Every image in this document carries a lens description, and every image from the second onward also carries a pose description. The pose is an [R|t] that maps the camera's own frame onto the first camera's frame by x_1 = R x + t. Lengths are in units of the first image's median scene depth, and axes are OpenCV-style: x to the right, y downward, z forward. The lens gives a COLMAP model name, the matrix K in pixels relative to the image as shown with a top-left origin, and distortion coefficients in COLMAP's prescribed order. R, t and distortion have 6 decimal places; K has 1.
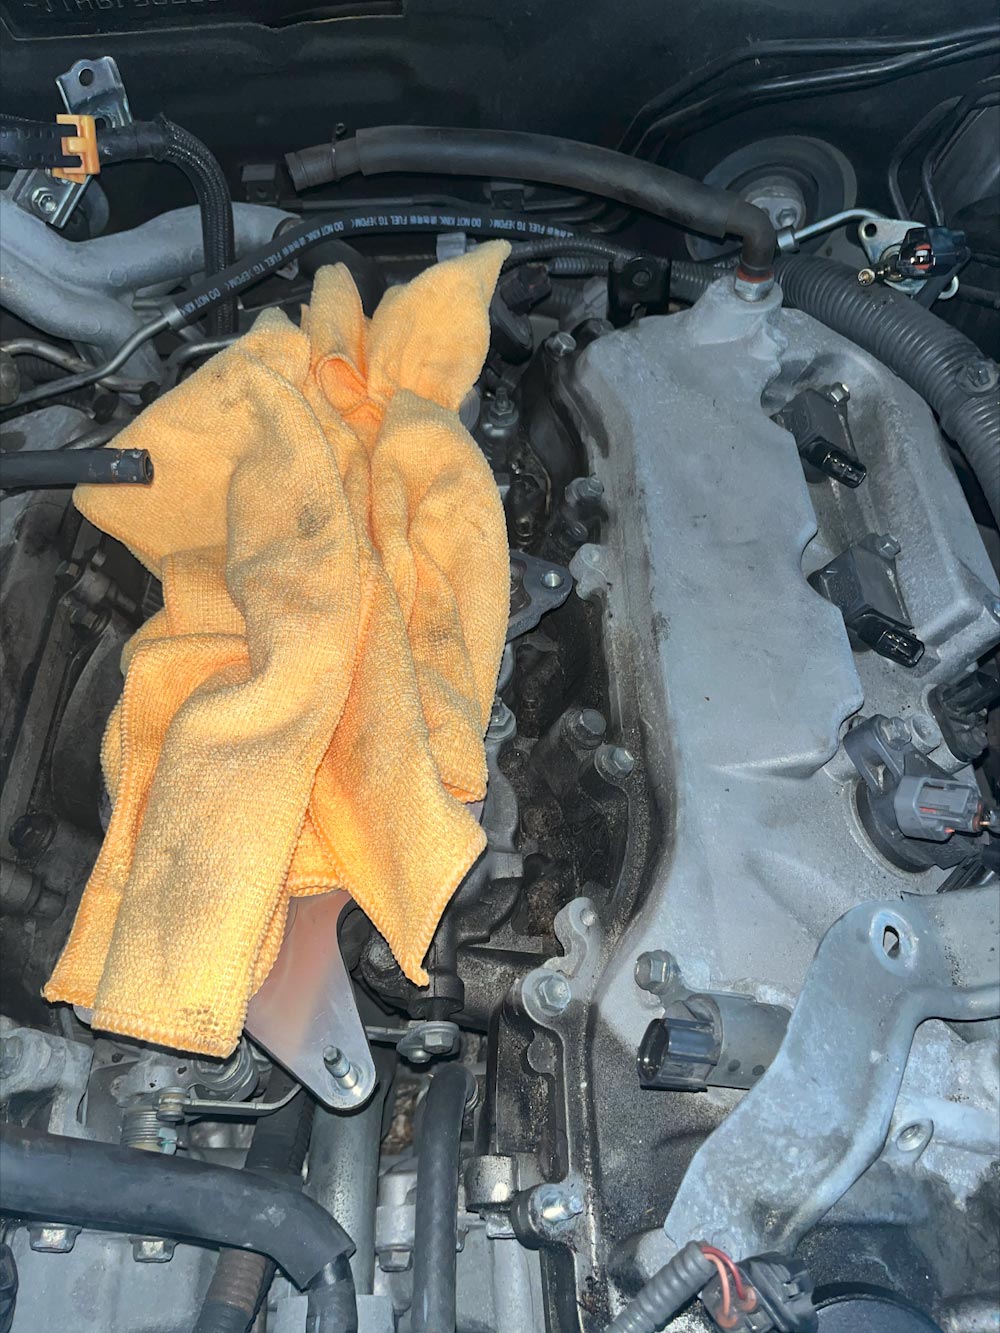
lens RADIAL K [[998.4, 0, 496.8], [0, 998.4, 674.4], [0, 0, 1]] dist [0.064595, -0.099895]
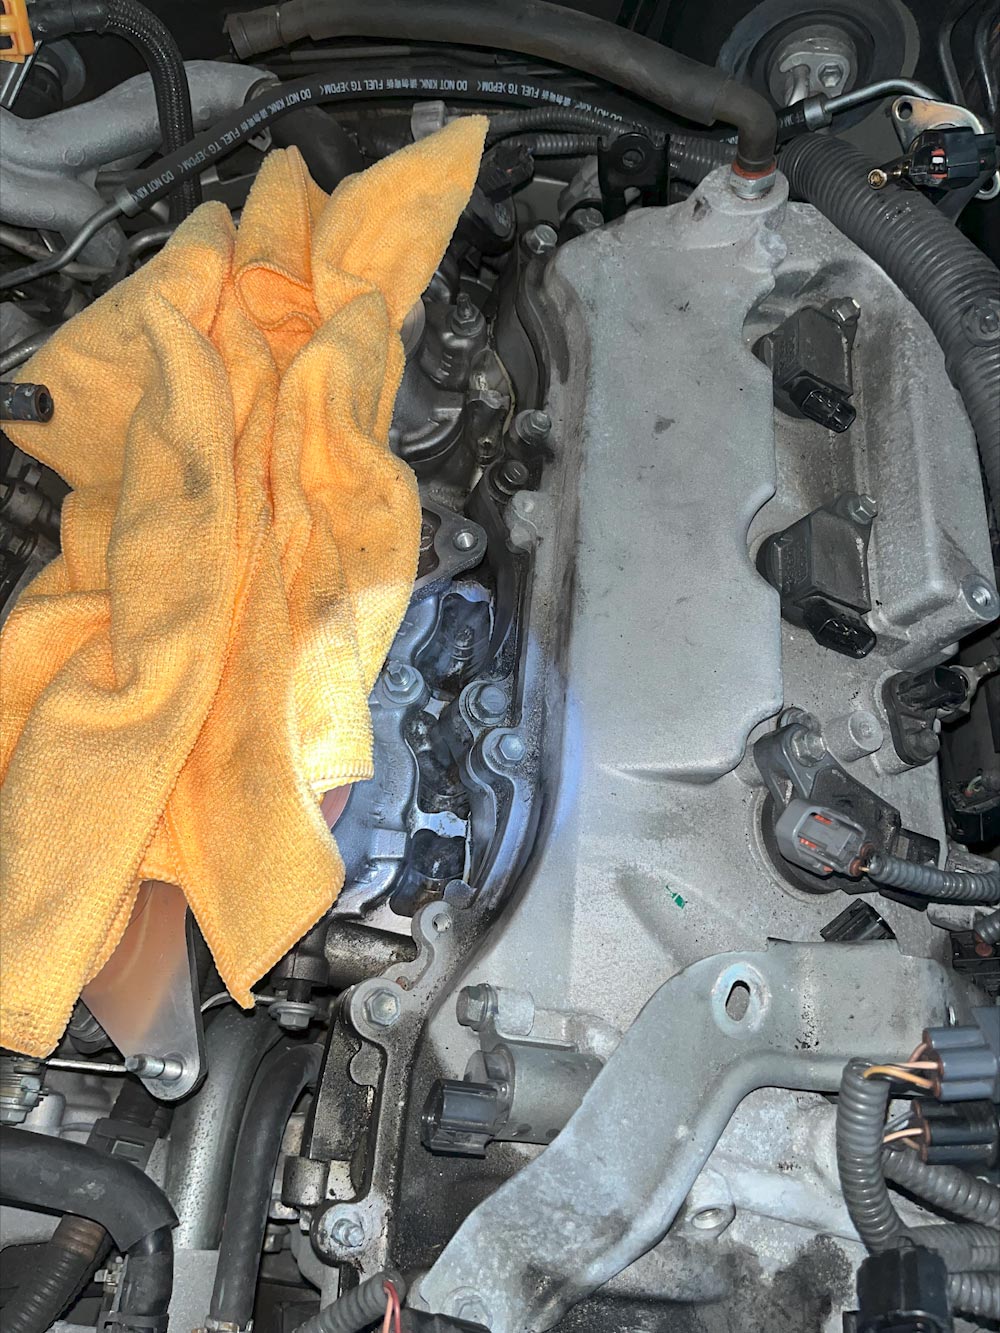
lens RADIAL K [[998.4, 0, 485.0], [0, 998.4, 636.3], [0, 0, 1]] dist [0.064595, -0.099895]
pose [[0.989532, 0.067198, -0.127710, 0.188083], [-0.046474, 0.986212, 0.158826, -0.147084], [0.136622, -0.151229, 0.979012, 0.080599]]
